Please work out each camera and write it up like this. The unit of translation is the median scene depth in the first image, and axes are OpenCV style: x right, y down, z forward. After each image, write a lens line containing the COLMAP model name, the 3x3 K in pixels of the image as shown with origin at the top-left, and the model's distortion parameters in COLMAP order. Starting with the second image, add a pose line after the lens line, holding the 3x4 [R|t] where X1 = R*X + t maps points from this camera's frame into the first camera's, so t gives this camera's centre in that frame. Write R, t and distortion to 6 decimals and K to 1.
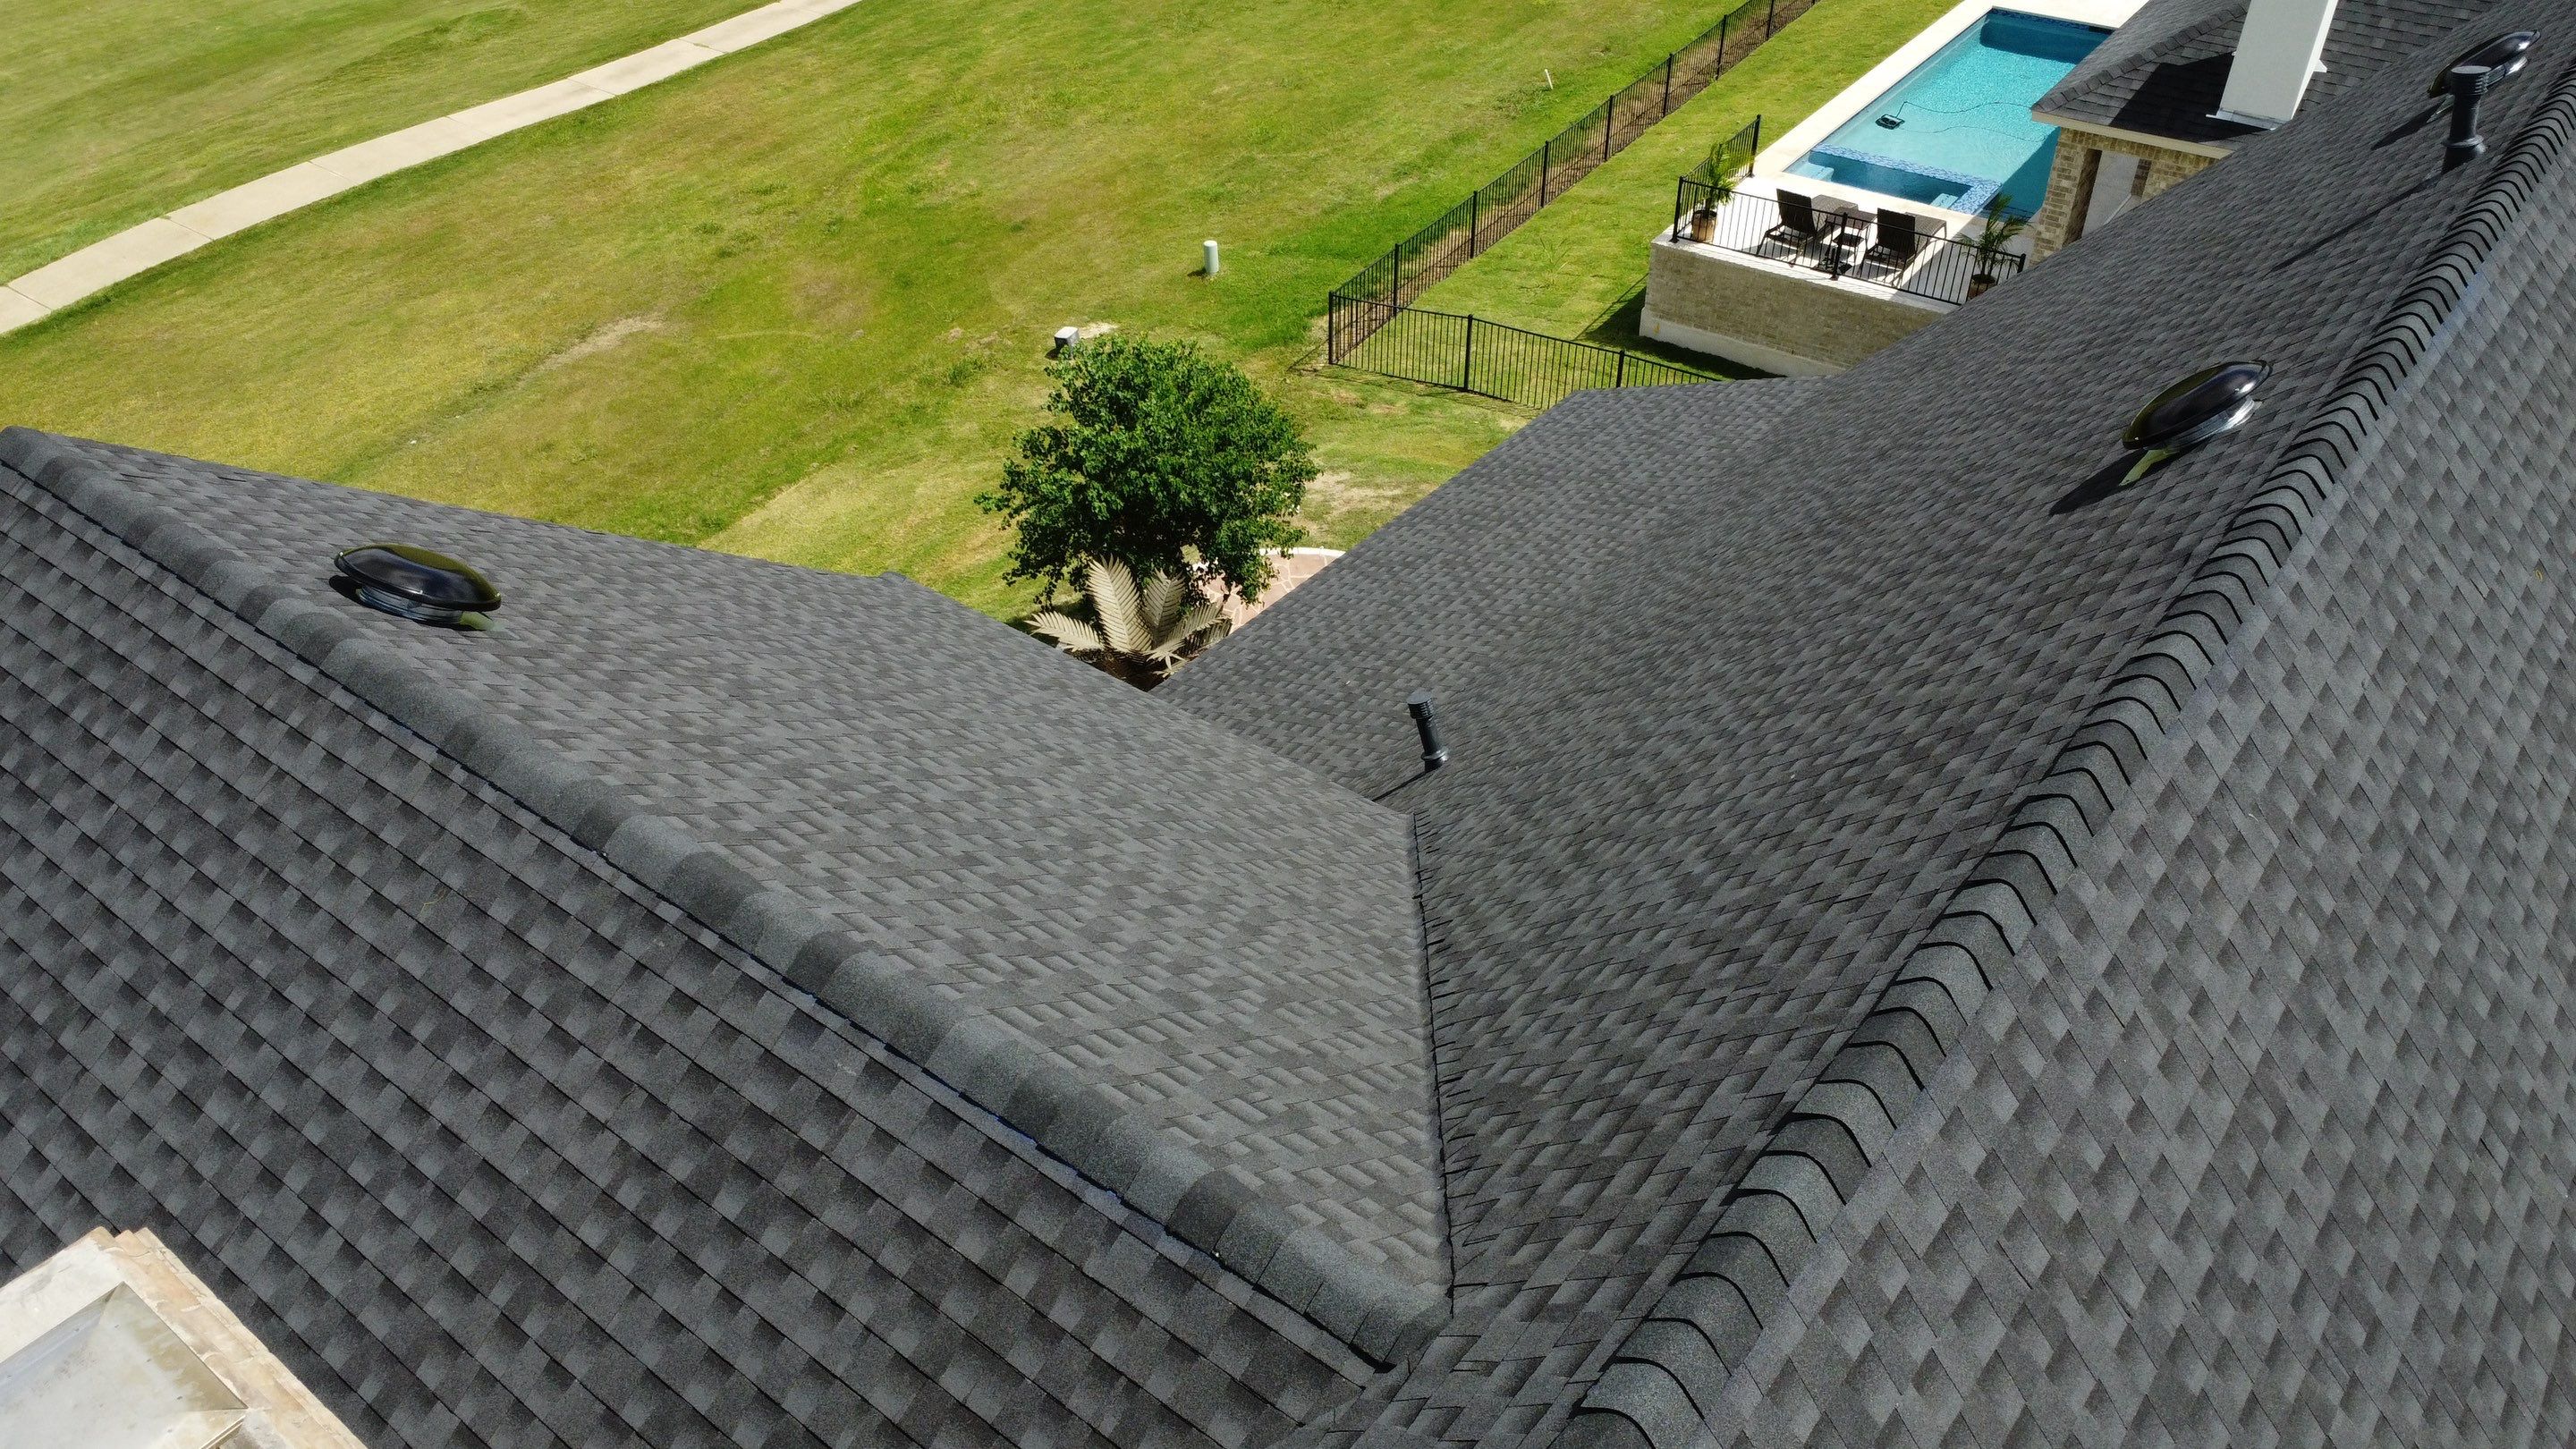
lens RADIAL K [[1947.0, 0, 1288.0], [0, 1947.0, 724.5], [0, 0, 1]] dist [0.009947, -0.003821]
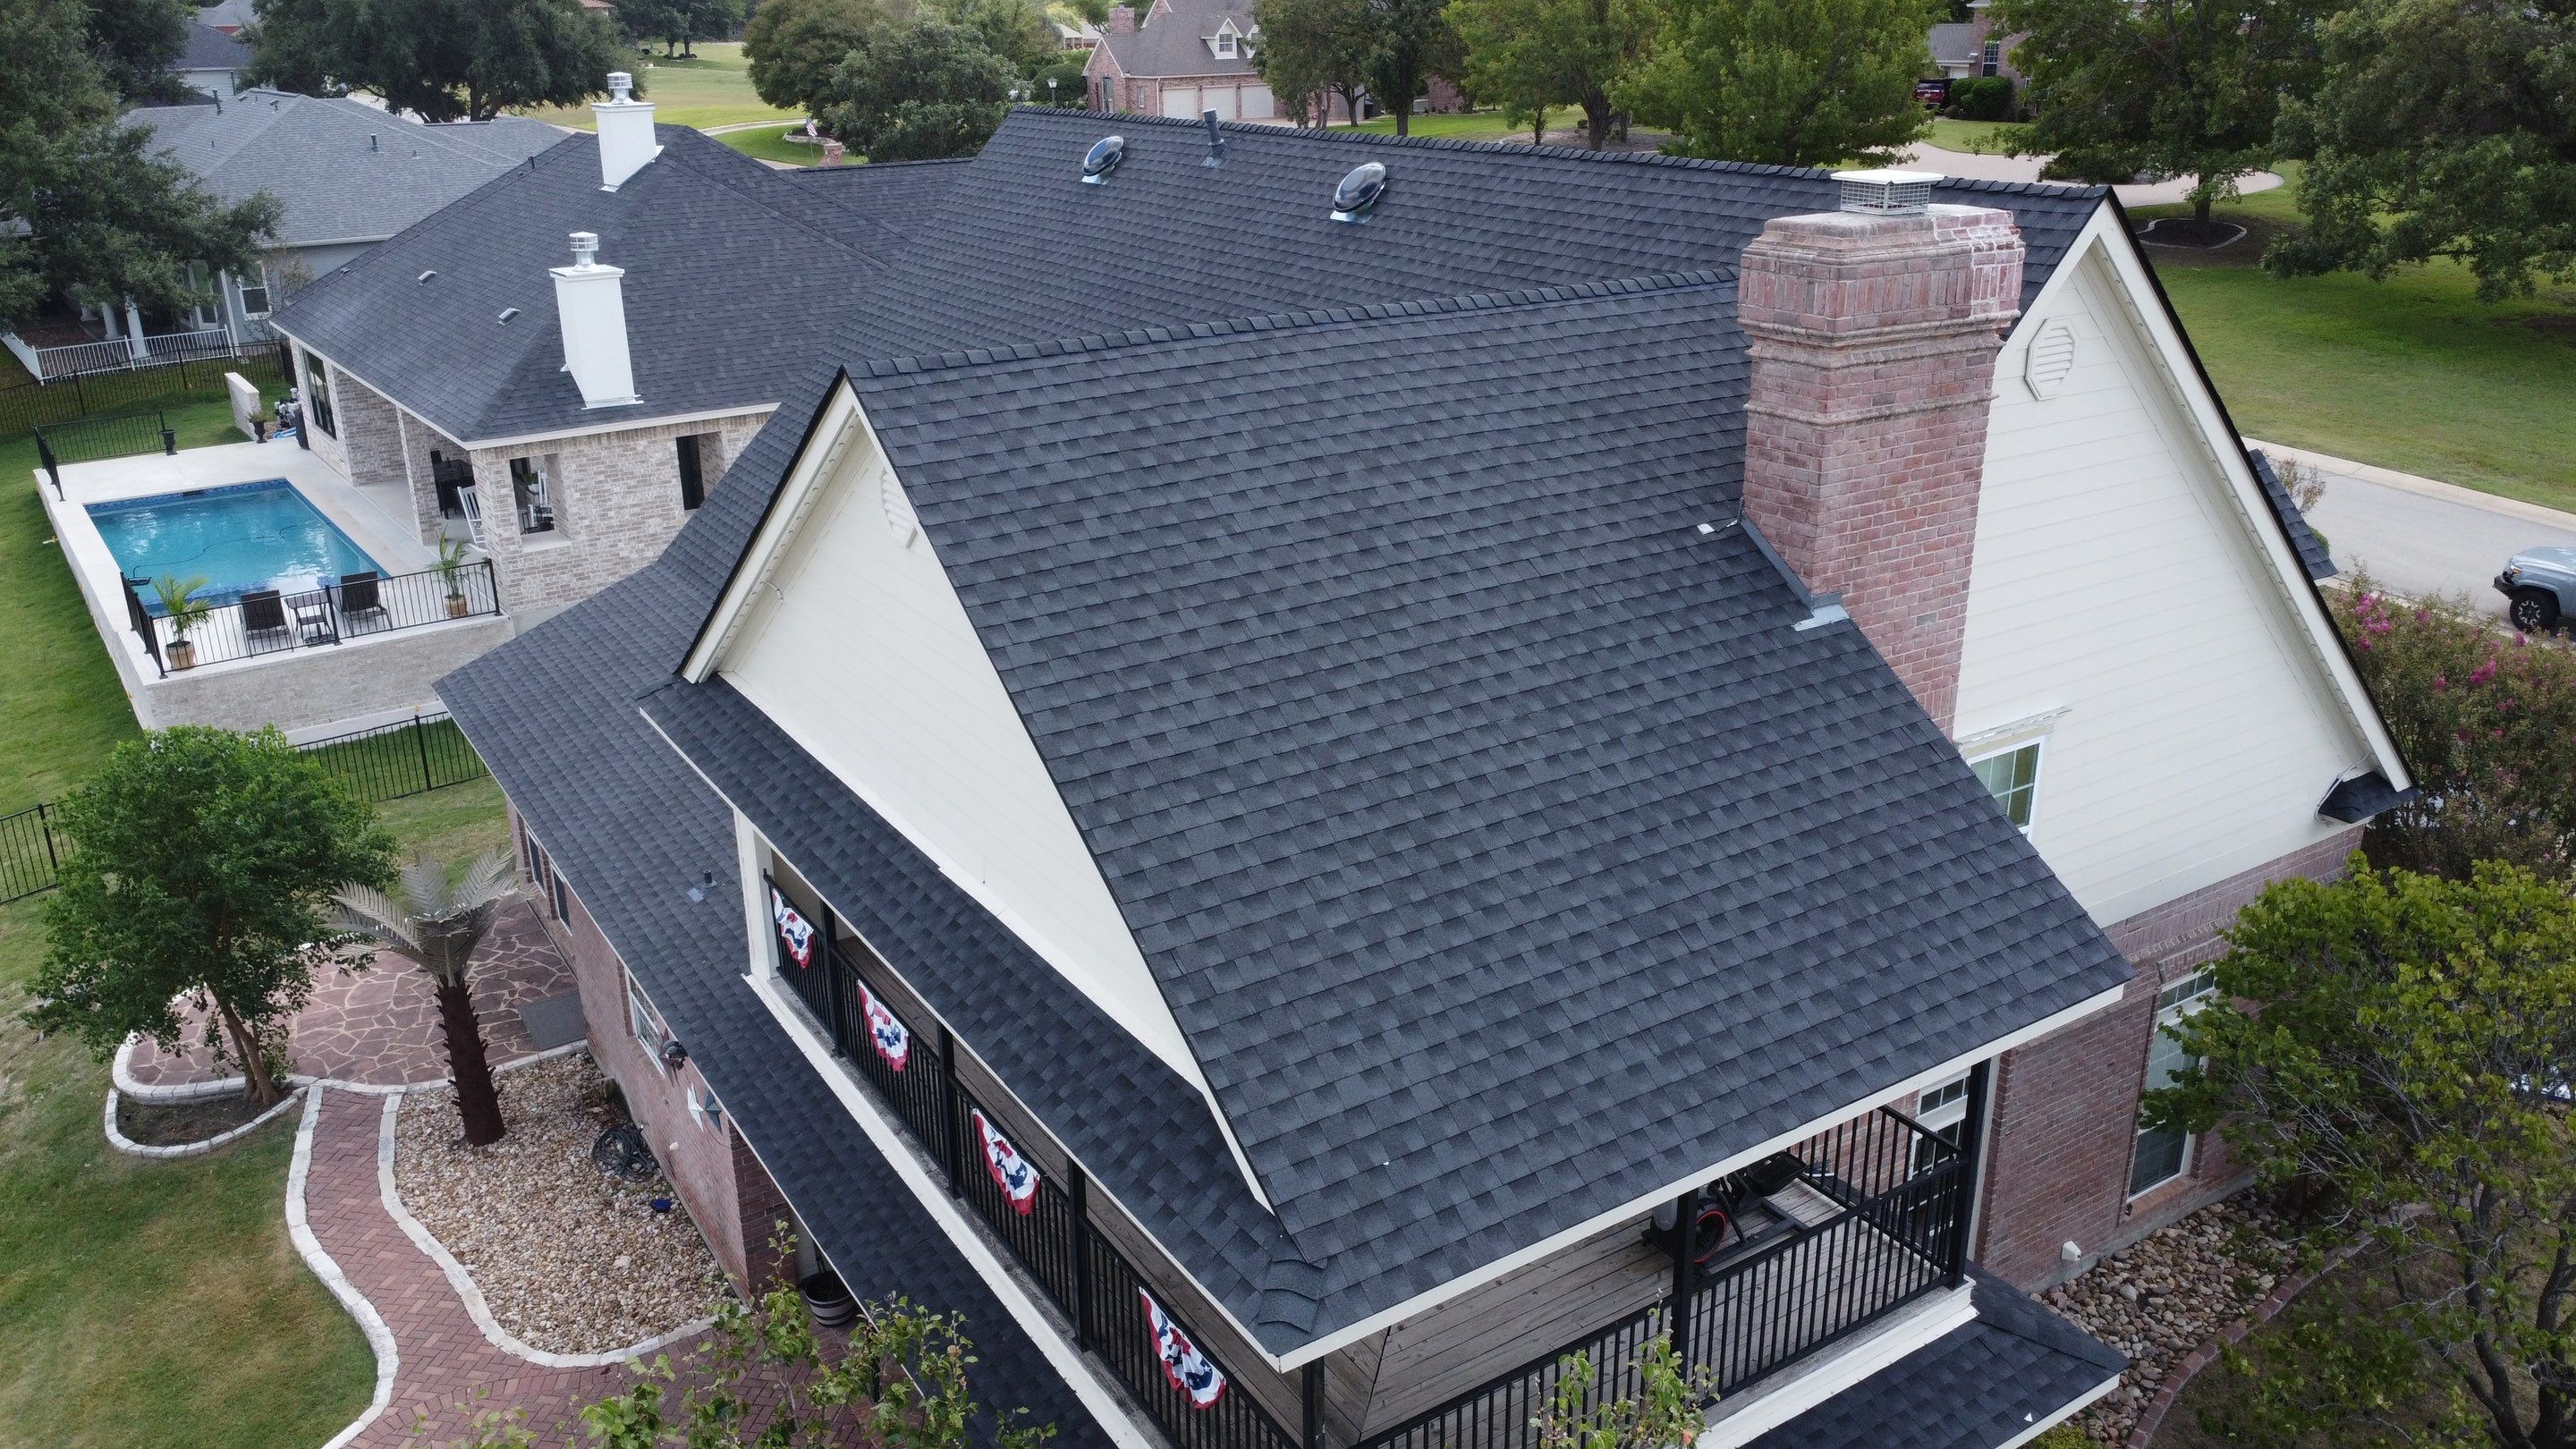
lens RADIAL K [[1947.0, 0, 1288.0], [0, 1947.0, 724.5], [0, 0, 1]] dist [0.009947, -0.003821]
pose [[0.322324, -0.330386, 0.887103, -2.174251], [0.583523, 0.807246, 0.088625, 0.119852], [-0.745391, 0.489079, 0.452983, 0.376993]]
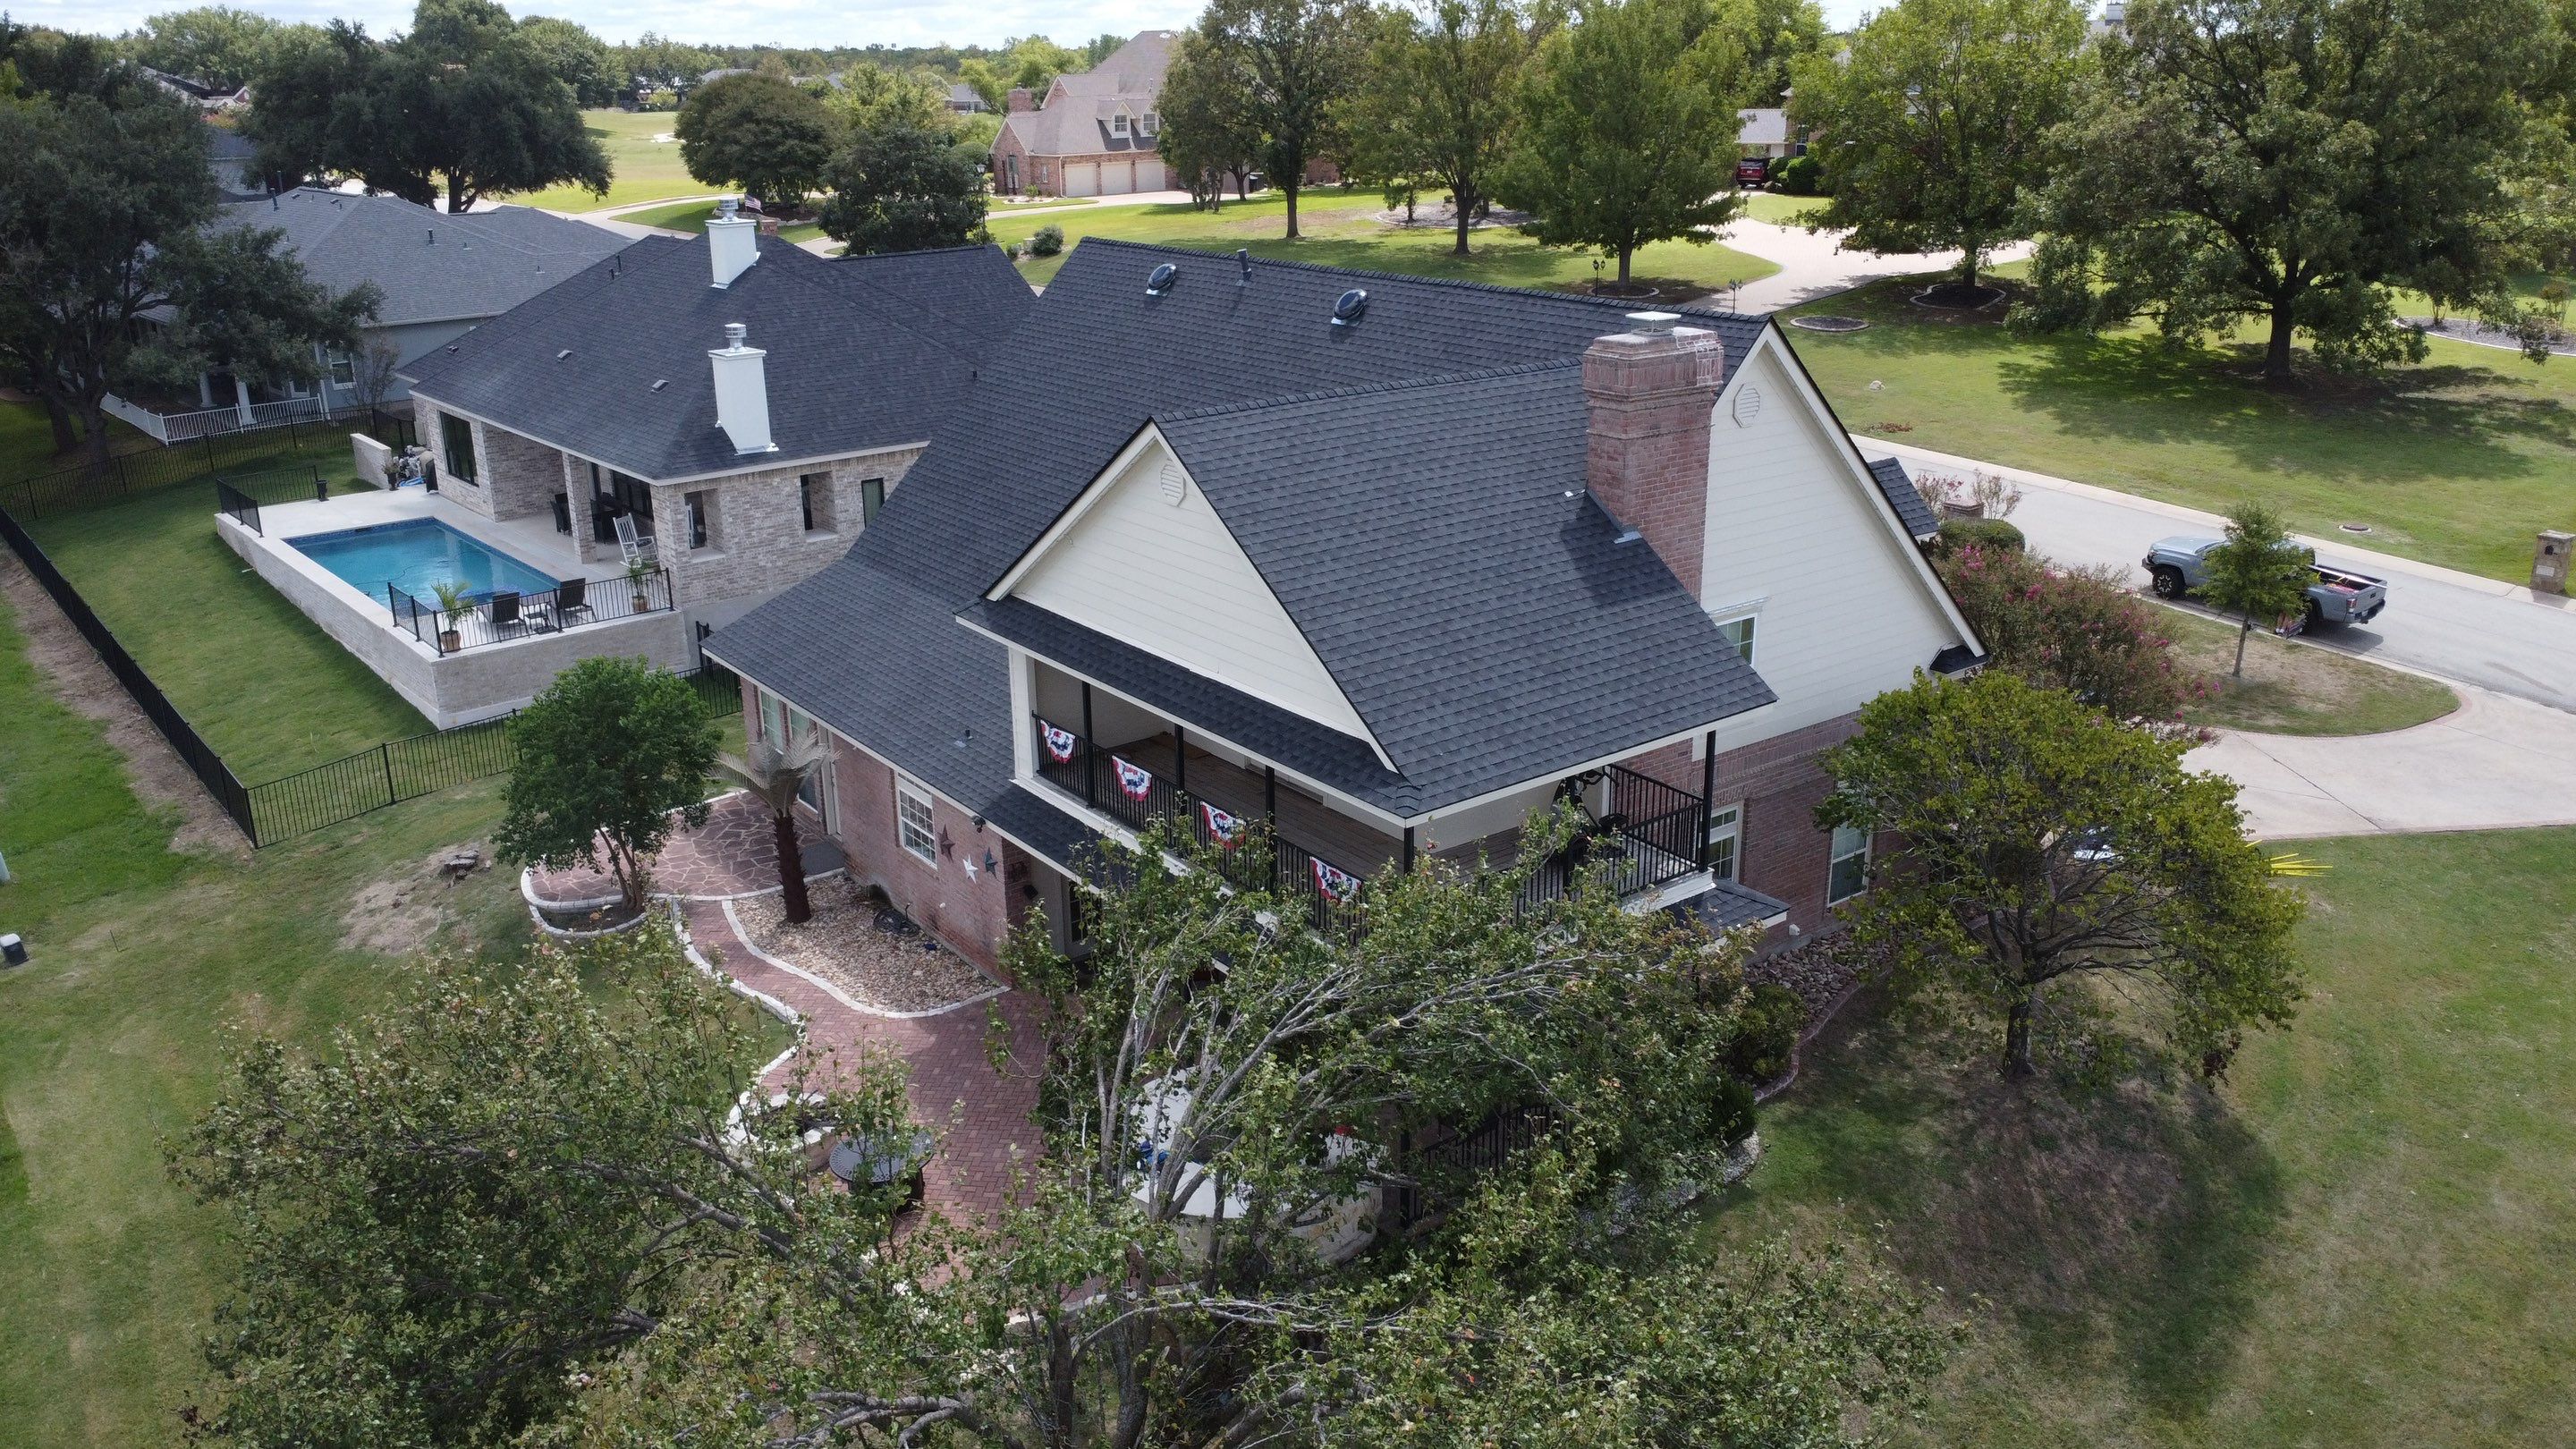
lens RADIAL K [[1947.0, 0, 1288.0], [0, 1947.0, 724.5], [0, 0, 1]] dist [0.009947, -0.003821]
pose [[0.254802, -0.314703, 0.914351, -4.007440], [0.596841, 0.795145, 0.107353, 0.000450], [-0.760827, 0.518368, 0.390432, 0.017674]]
